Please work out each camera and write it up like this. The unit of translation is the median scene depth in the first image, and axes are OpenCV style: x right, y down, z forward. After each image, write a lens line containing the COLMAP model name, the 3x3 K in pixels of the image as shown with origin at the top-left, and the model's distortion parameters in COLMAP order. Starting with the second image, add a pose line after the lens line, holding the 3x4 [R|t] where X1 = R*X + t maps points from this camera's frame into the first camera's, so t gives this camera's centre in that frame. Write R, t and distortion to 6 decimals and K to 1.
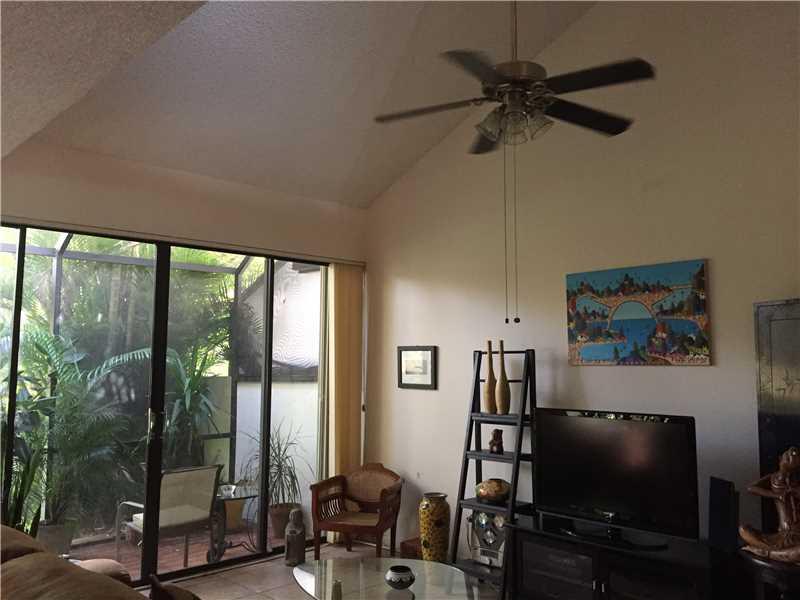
lens RADIAL K [[677.4, 0, 405.4], [0, 677.4, 305.2], [0, 0, 1]] dist [0.084815, -0.124962]
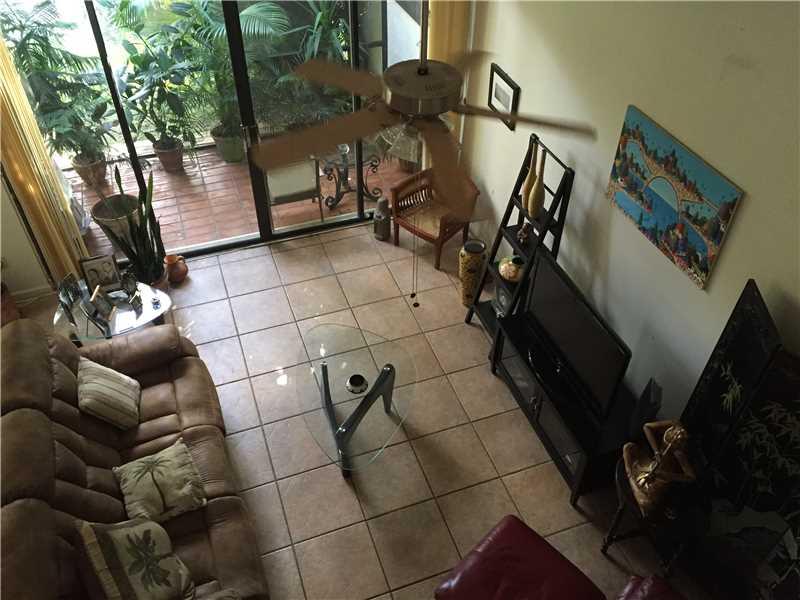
lens RADIAL K [[677.4, 0, 401.4], [0, 677.4, 300.3], [0, 0, 1]] dist [0.084815, -0.124962]
pose [[0.911184, 0.288285, -0.294340, 0.301332], [0.024937, 0.674518, 0.737837, -0.508344], [0.411245, -0.679645, 0.607421, 0.229393]]
